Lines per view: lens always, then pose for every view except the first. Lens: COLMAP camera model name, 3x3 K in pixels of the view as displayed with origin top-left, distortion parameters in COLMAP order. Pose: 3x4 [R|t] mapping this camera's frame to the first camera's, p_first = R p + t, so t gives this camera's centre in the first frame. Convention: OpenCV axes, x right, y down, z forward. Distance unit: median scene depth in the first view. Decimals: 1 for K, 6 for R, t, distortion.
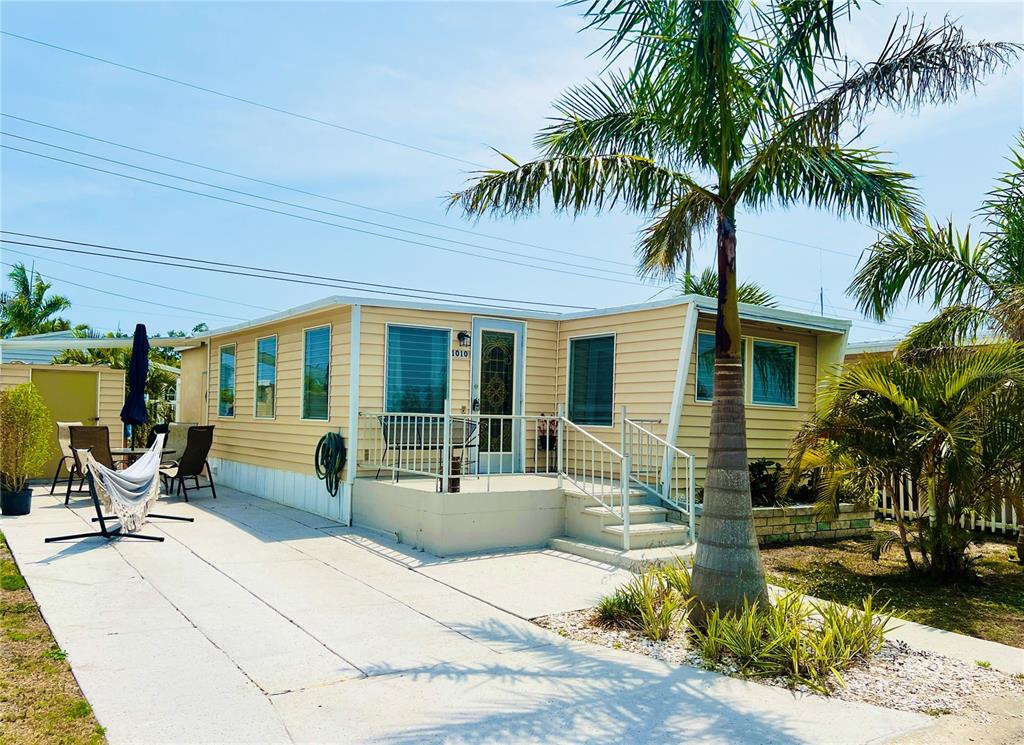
lens RADIAL K [[784.2, 0, 493.0], [0, 784.2, 395.9], [0, 0, 1]] dist [0.065754, -0.040154]
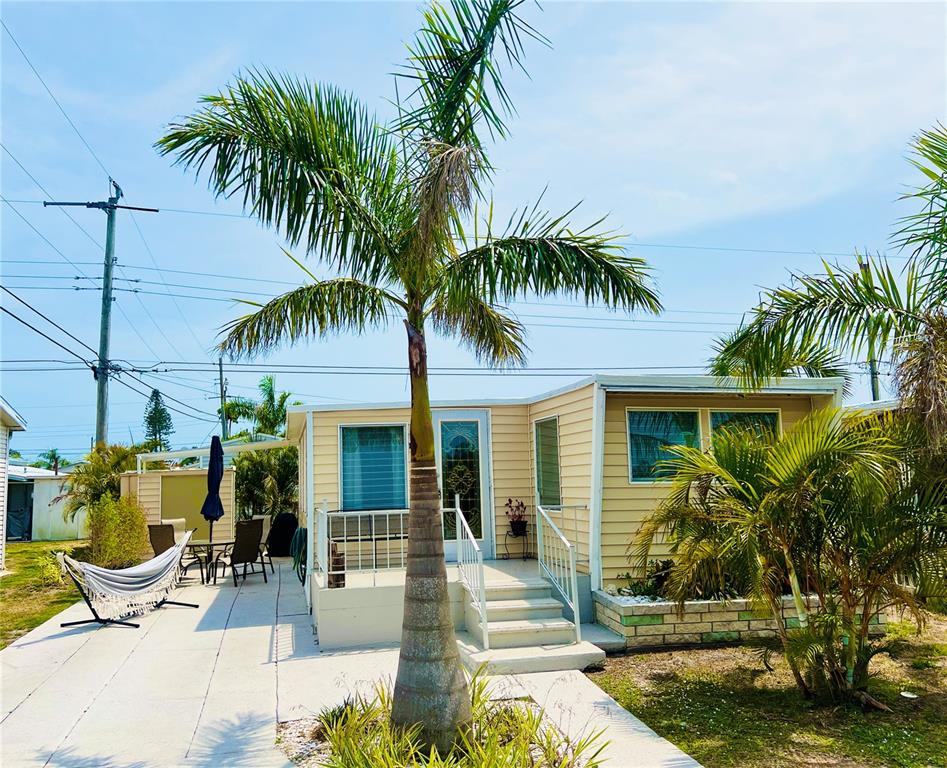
lens RADIAL K [[755.5, 0, 437.8], [0, 755.5, 389.2], [0, 0, 1]] dist [0.067087, -0.031607]
pose [[0.922407, -0.094376, -0.374510, 0.463248], [0.058057, 0.992549, -0.107130, -0.023892], [0.381830, 0.077075, 0.921013, 0.078076]]
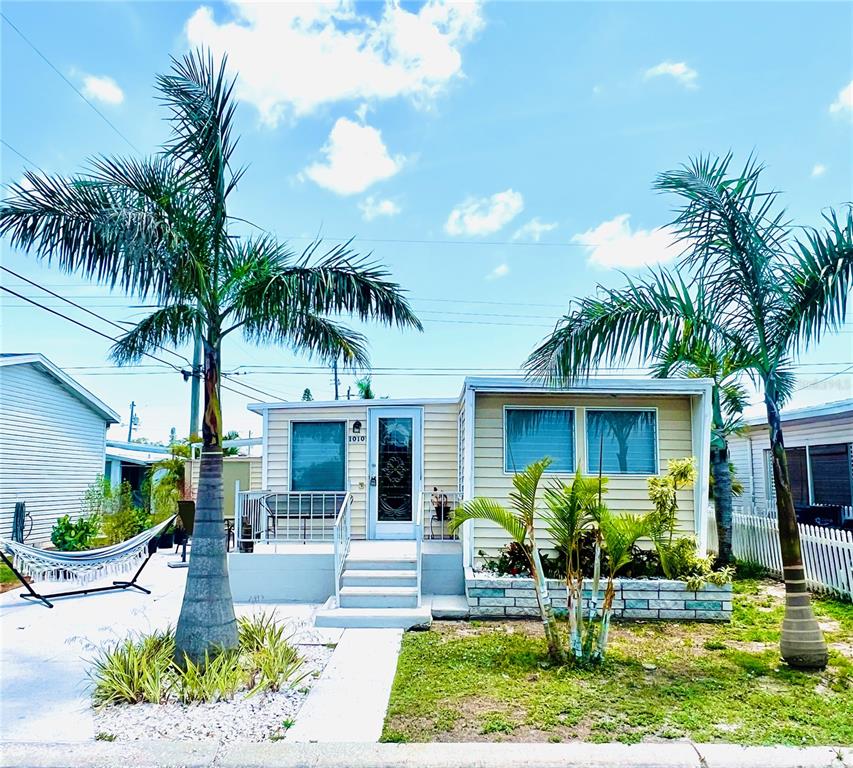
lens RADIAL K [[725.7, 0, 403.3], [0, 725.7, 378.4], [0, 0, 1]] dist [0.006959, -0.004288]
pose [[0.812579, -0.103973, -0.573503, 0.839541], [0.035055, 0.990897, -0.129976, 0.002640], [0.581796, 0.085512, 0.808827, 0.145208]]
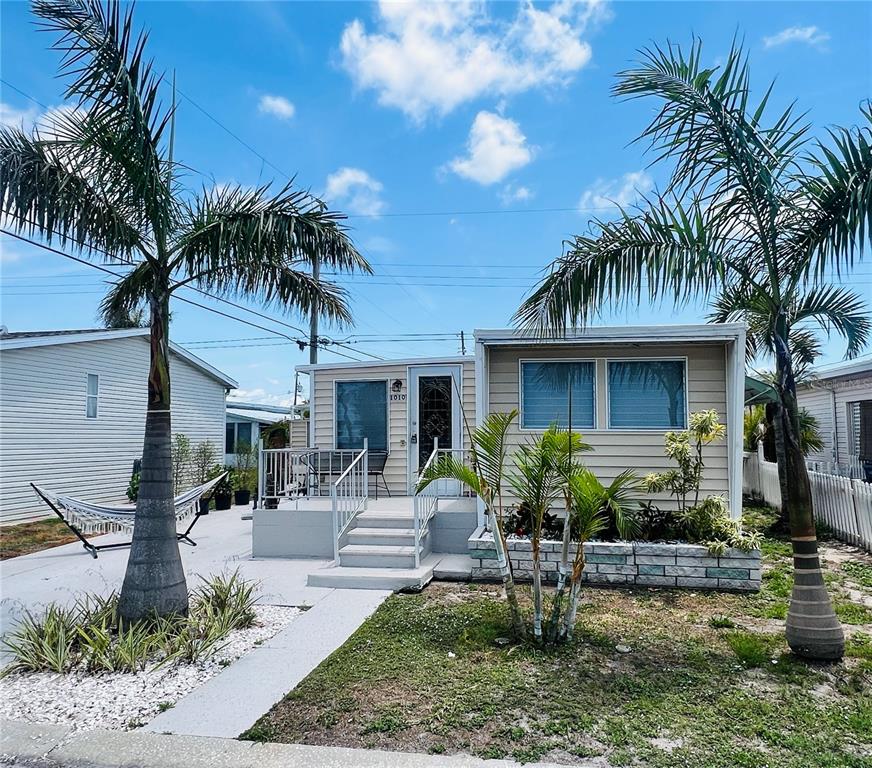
lens RADIAL K [[640.3, 0, 443.1], [0, 640.3, 379.6], [0, 0, 1]] dist [0.001583, 0.000411]
pose [[0.711666, -0.092416, -0.696413, 0.893721], [0.043472, 0.995203, -0.087643, 0.011985], [0.701172, 0.032098, 0.712269, 0.402290]]
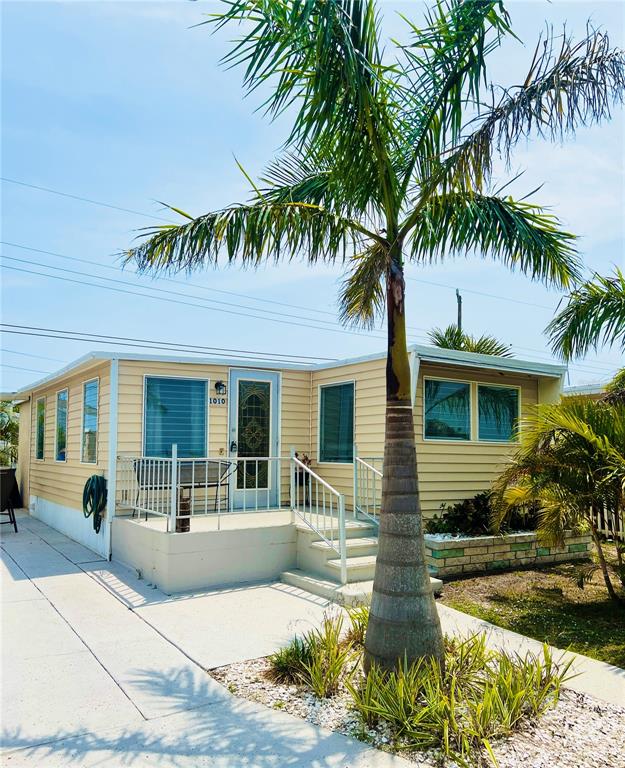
lens RADIAL K [[612.7, 0, 318.7], [0, 612.7, 414.0], [0, 0, 1]] dist [0.067087, -0.031607]
pose [[0.999751, -0.019733, -0.010381, 0.138460], [0.019378, 0.999261, -0.033188, -0.004741], [0.011028, 0.032979, 0.999395, 0.153432]]
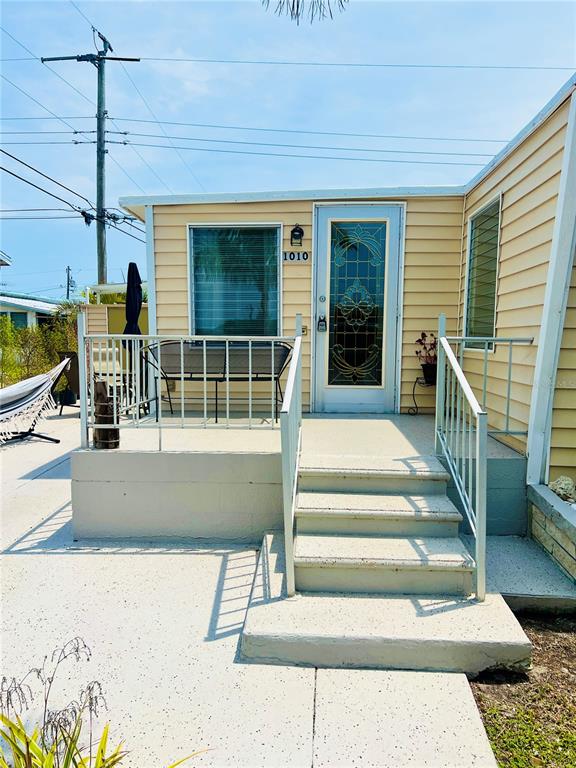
lens RADIAL K [[576.3, 0, 285.1], [0, 576.3, 386.2], [0, 0, 1]] dist [0.052001, -0.056848]
pose [[0.800054, 0.032930, -0.599023, 0.362111], [0.028096, 0.995340, 0.092243, 0.024863], [0.599269, -0.090629, 0.795401, 0.660463]]
